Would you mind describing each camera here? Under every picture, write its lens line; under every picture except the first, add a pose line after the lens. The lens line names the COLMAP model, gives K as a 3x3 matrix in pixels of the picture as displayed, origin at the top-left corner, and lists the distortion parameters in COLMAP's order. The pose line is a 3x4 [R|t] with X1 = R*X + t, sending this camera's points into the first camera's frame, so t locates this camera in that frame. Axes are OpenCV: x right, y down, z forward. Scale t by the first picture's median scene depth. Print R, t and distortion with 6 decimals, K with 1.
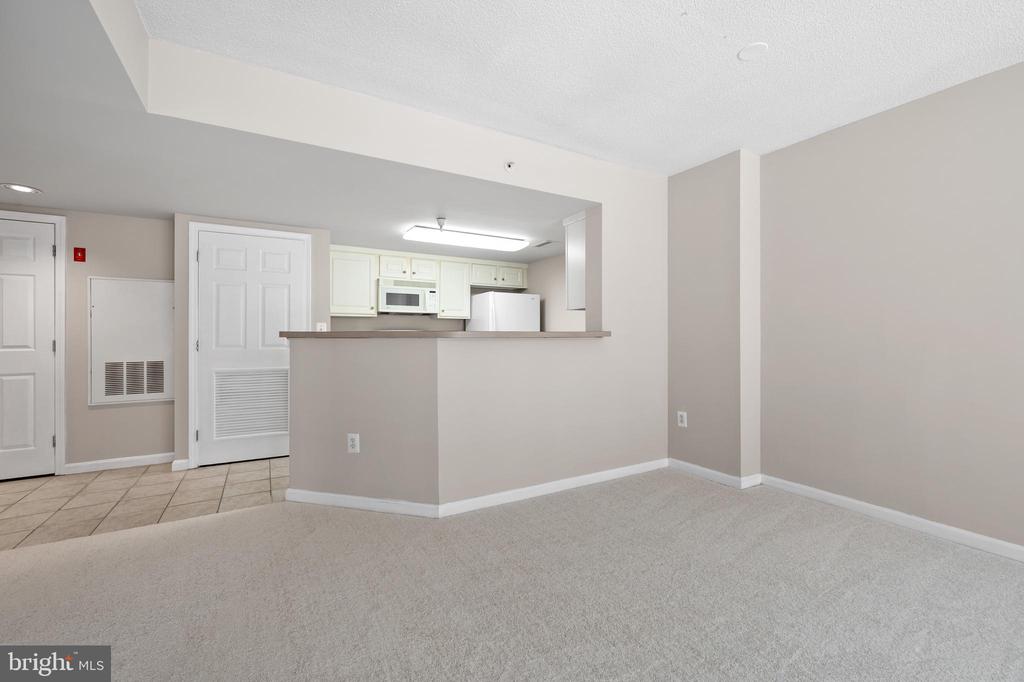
lens RADIAL K [[424.7, 0, 518.4], [0, 424.7, 333.9], [0, 0, 1]] dist [0.002413, -0.000958]
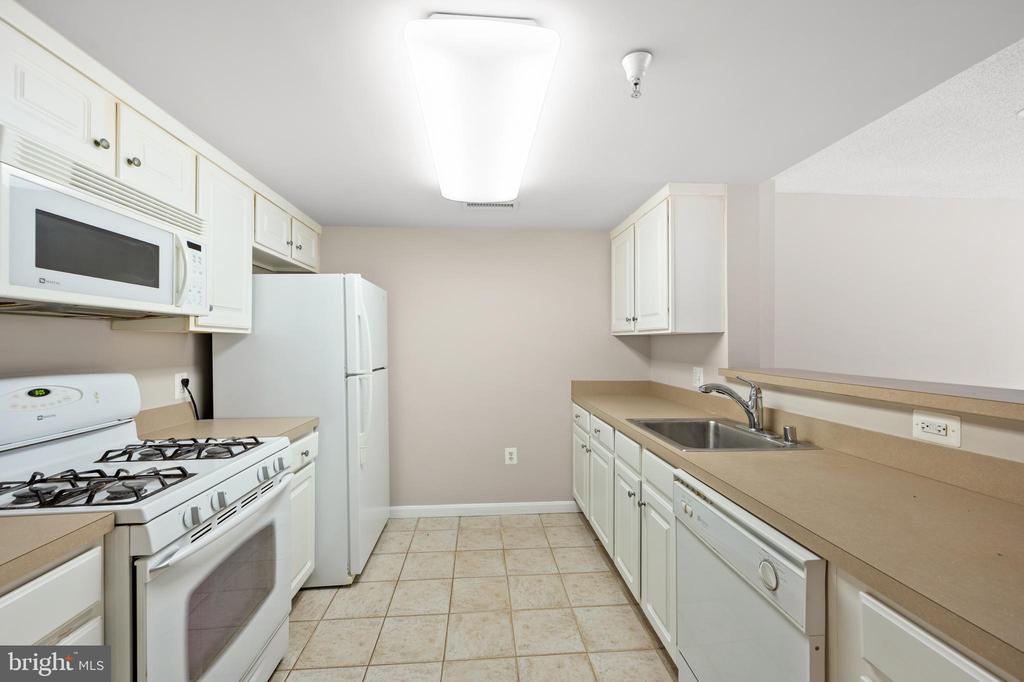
lens RADIAL K [[404.8, 0, 506.3], [0, 404.8, 337.2], [0, 0, 1]] dist [0.002569, -0.000566]
pose [[0.448216, 0.009110, 0.893879, -0.530185], [-0.002549, 0.999957, -0.008913, -0.045634], [-0.893922, 0.001716, 0.448220, 0.977596]]
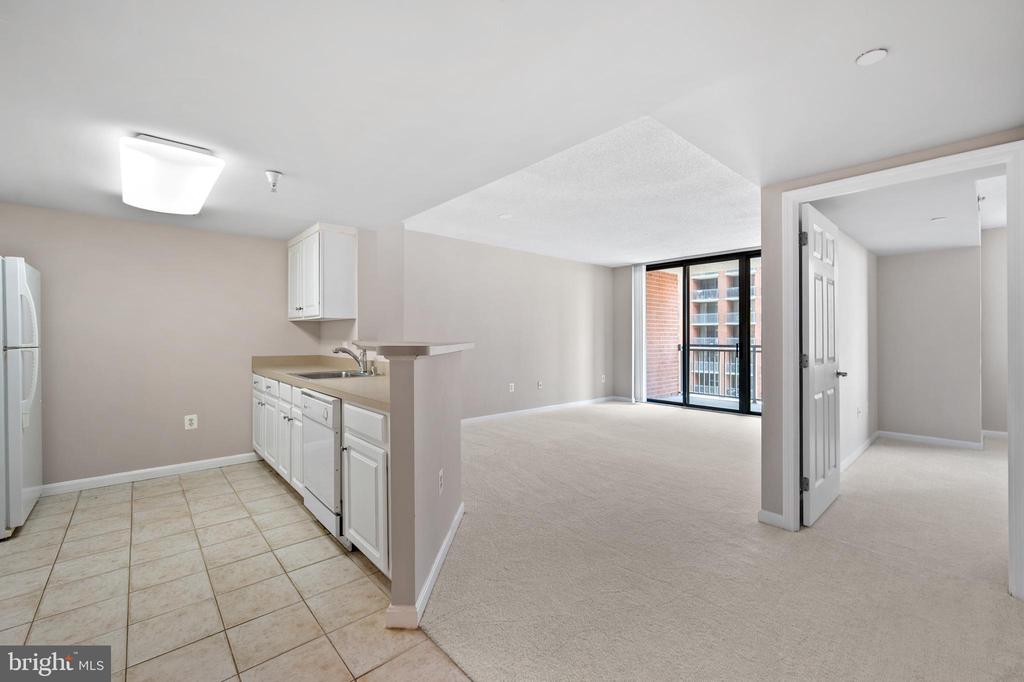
lens RADIAL K [[424.7, 0, 513.2], [0, 424.7, 333.3], [0, 0, 1]] dist [0.002413, -0.000958]
pose [[-0.194325, 0.006397, 0.980916, -0.930096], [-0.003137, 0.999970, -0.007142, -0.017596], [-0.980932, -0.004465, -0.194299, 0.784423]]
